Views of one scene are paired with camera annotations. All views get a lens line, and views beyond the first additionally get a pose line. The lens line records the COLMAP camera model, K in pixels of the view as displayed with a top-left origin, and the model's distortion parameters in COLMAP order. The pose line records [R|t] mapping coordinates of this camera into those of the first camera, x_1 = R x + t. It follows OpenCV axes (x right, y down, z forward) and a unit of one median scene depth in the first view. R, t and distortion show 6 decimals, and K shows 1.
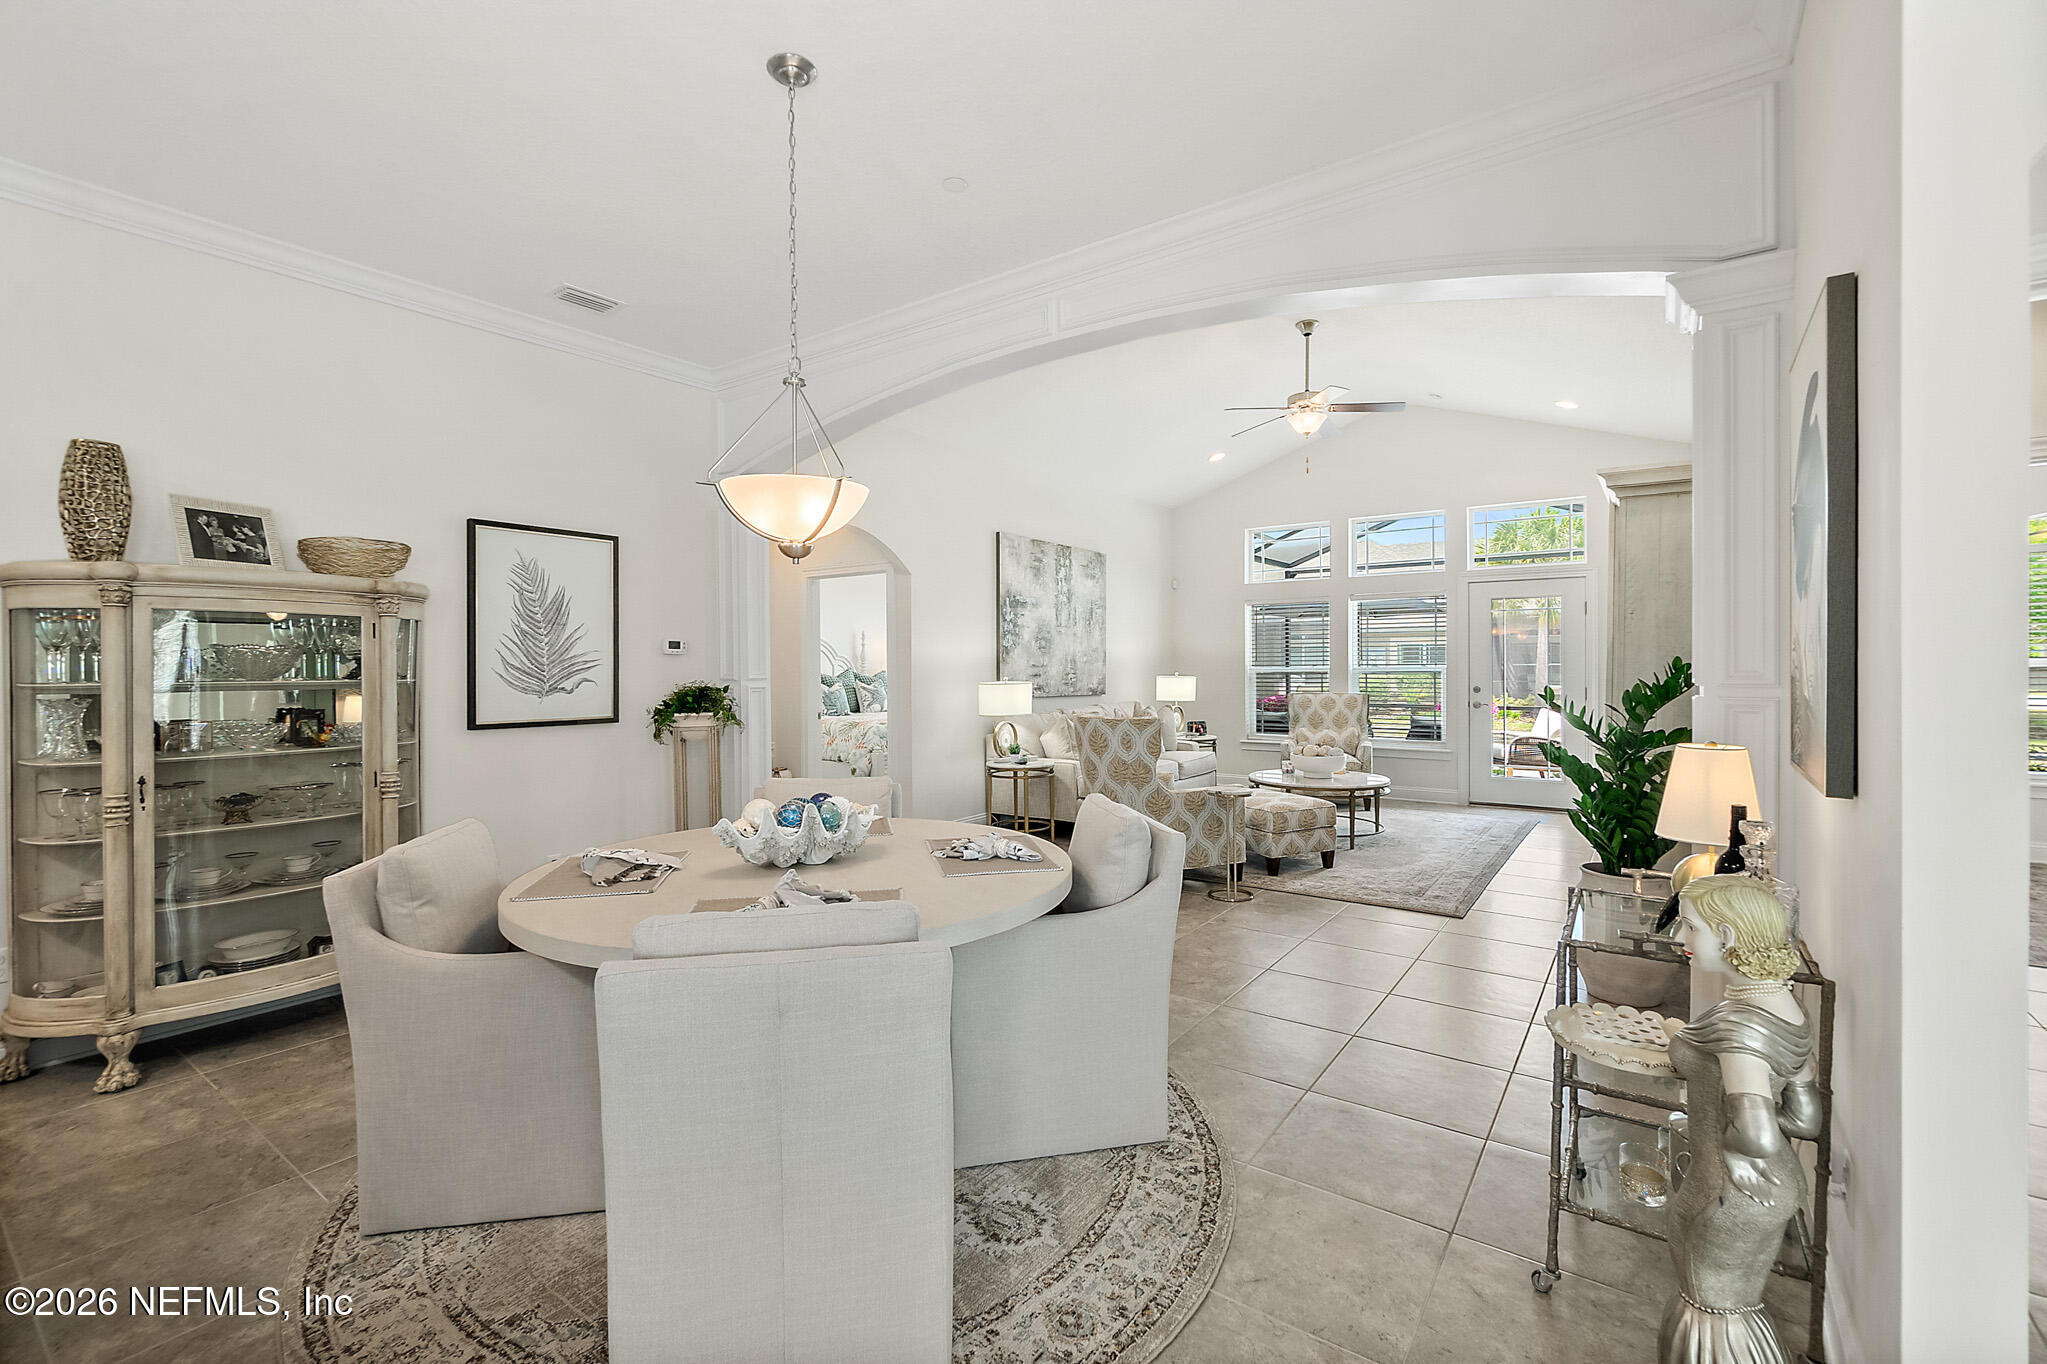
lens RADIAL K [[893.8, 0, 1009.0], [0, 893.8, 671.3], [0, 0, 1]] dist [-0.006643, 0.001718]
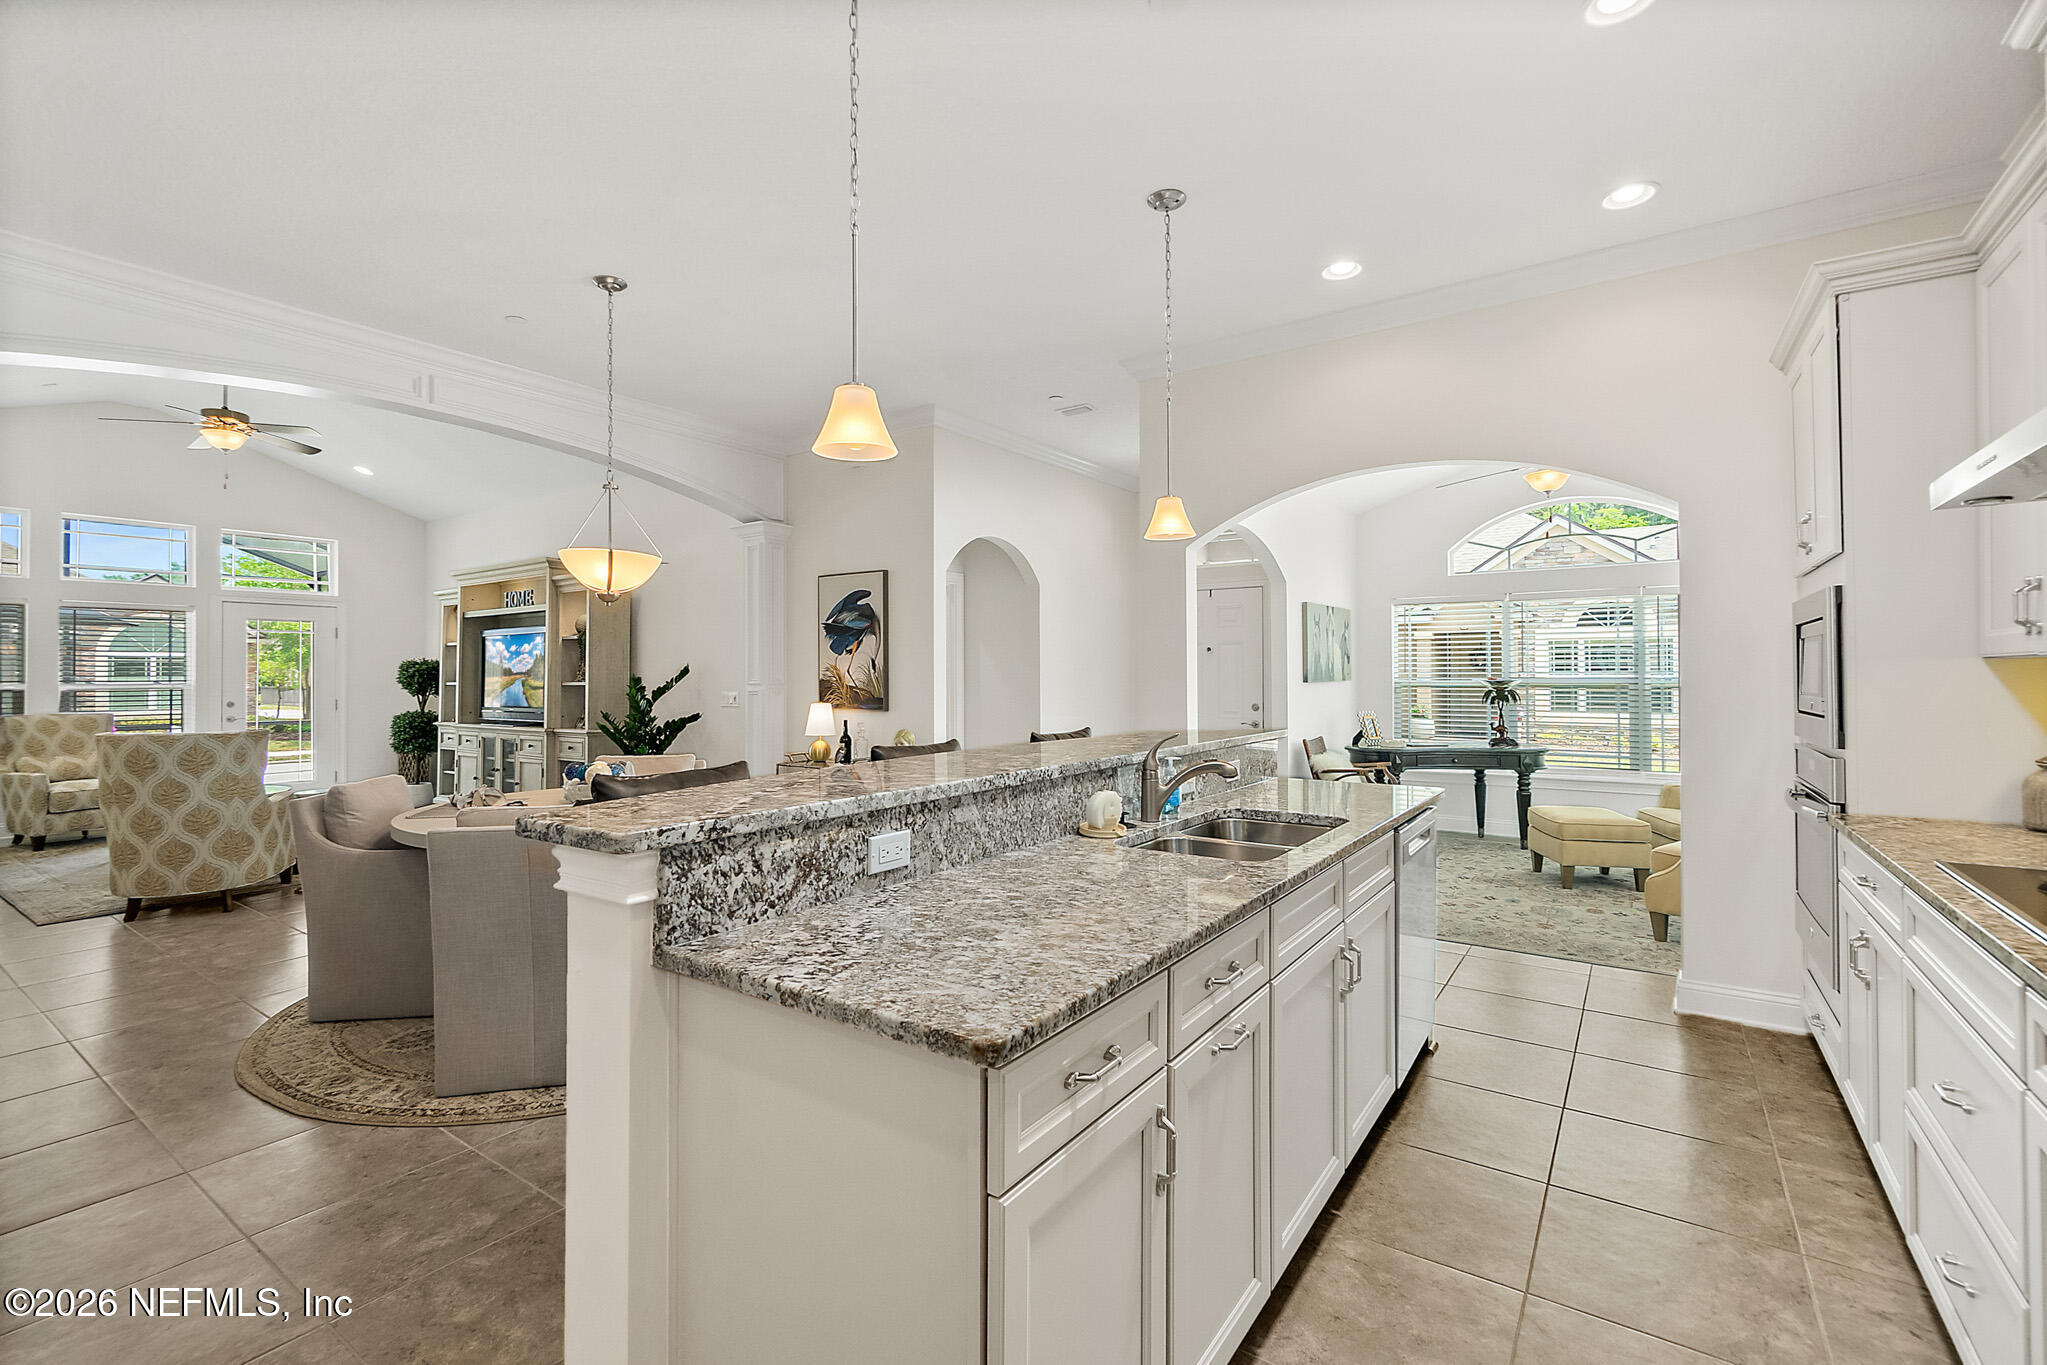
lens RADIAL K [[893.8, 0, 1018.7], [0, 893.8, 667.4], [0, 0, 1]] dist [-0.006643, 0.001718]
pose [[-0.025338, 0.017735, 0.999522, -0.664240], [0.011254, 0.999784, -0.017454, 0.006866], [-0.999616, 0.010806, -0.025532, 0.130055]]
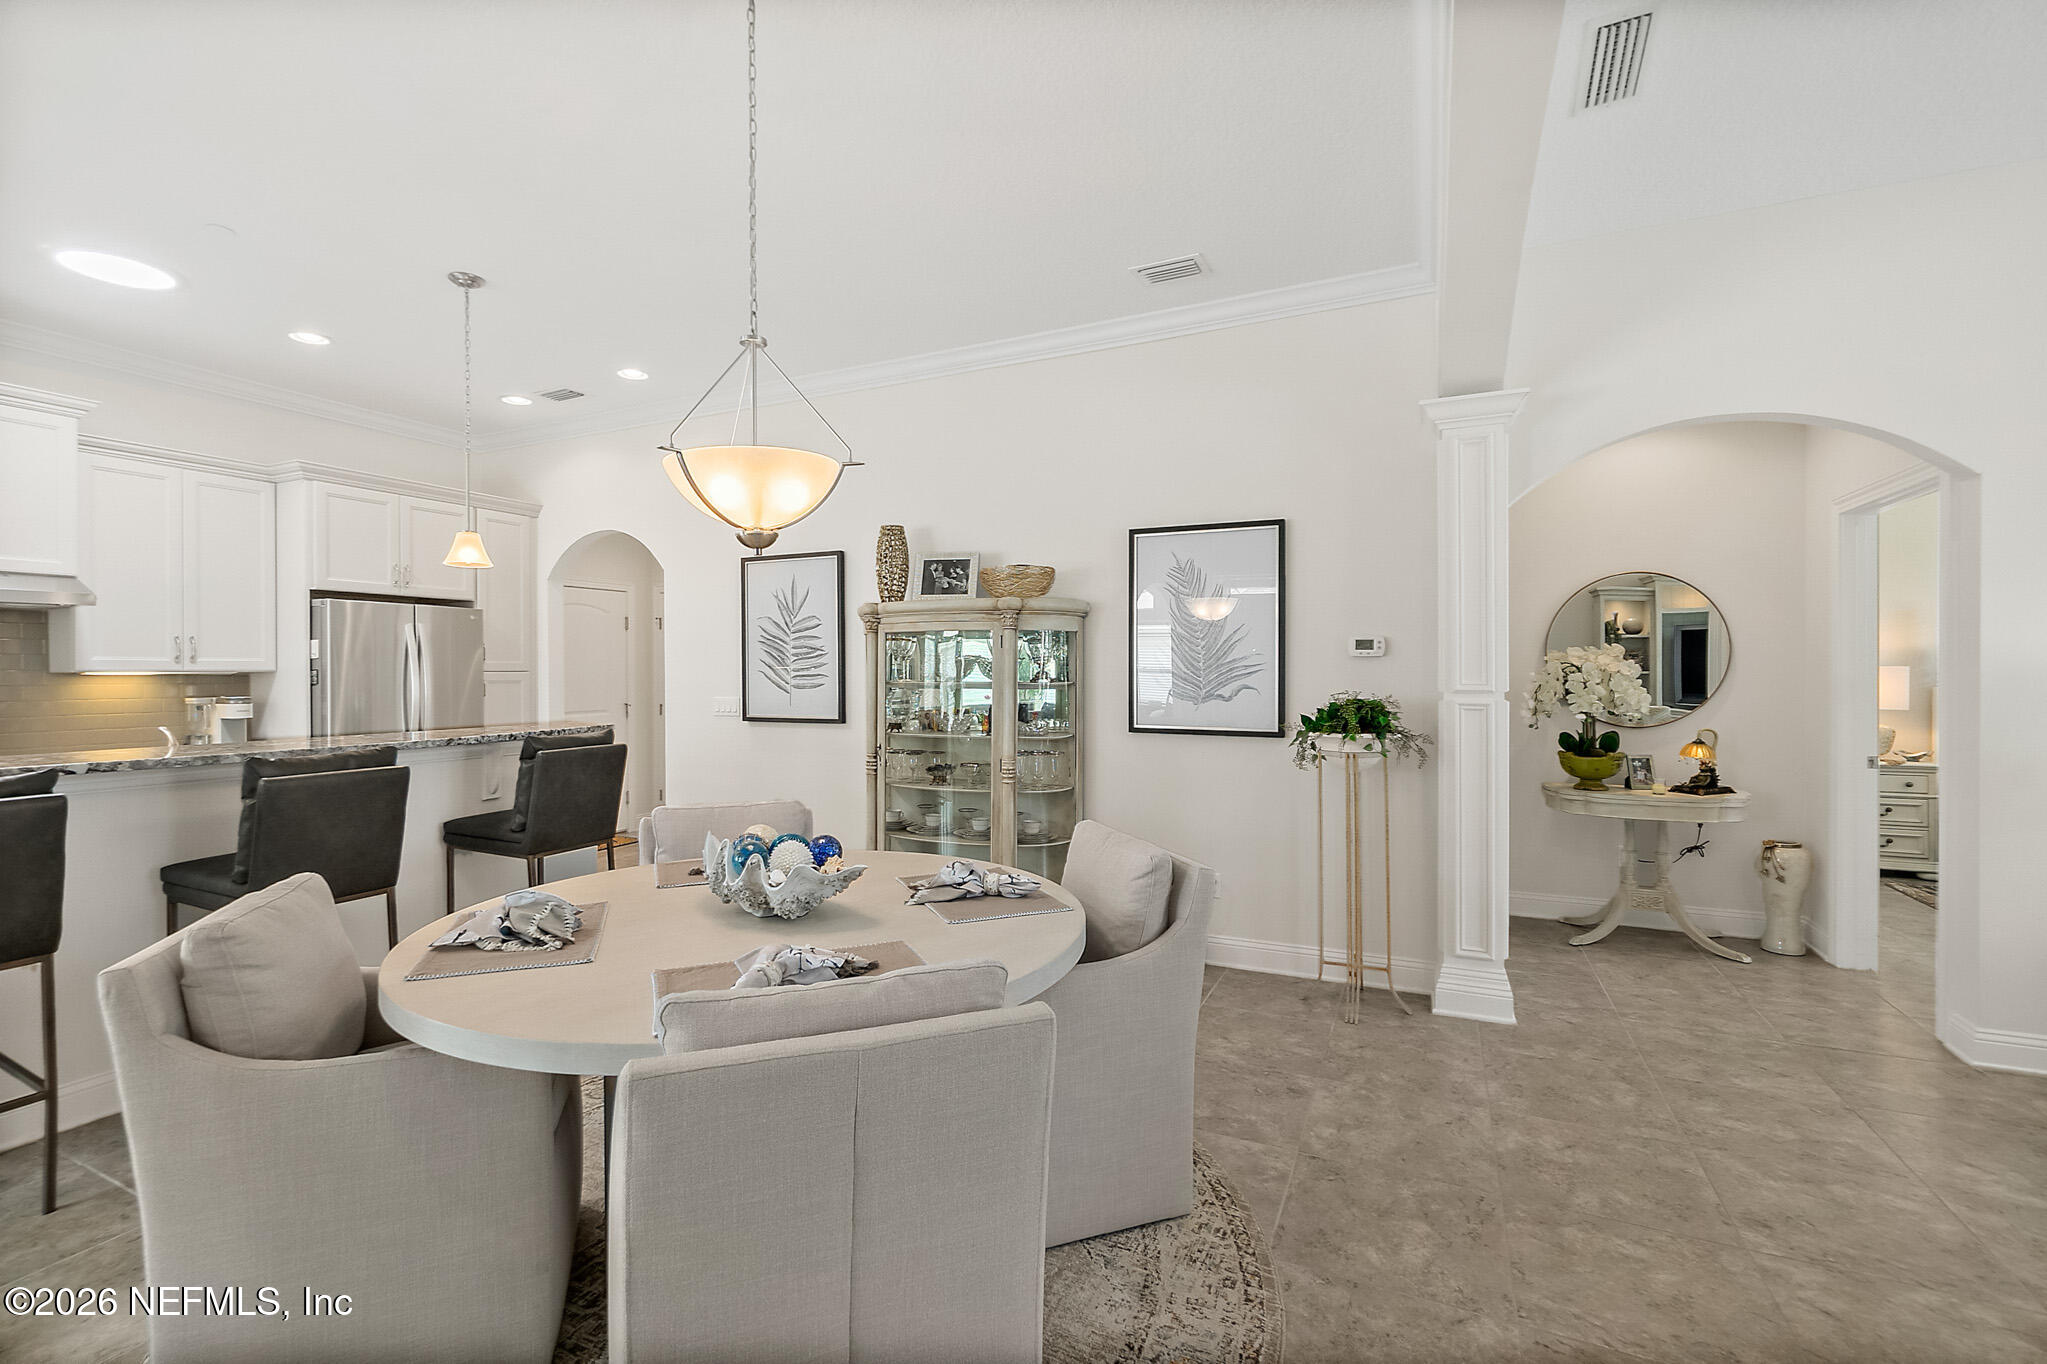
lens RADIAL K [[893.8, 0, 1015.6], [0, 893.8, 673.1], [0, 0, 1]] dist [-0.006643, 0.001718]
pose [[0.191174, 0.007466, -0.981528, 0.241103], [-0.005971, 0.999961, 0.006443, -0.005740], [0.981538, 0.004629, 0.191212, 0.408160]]
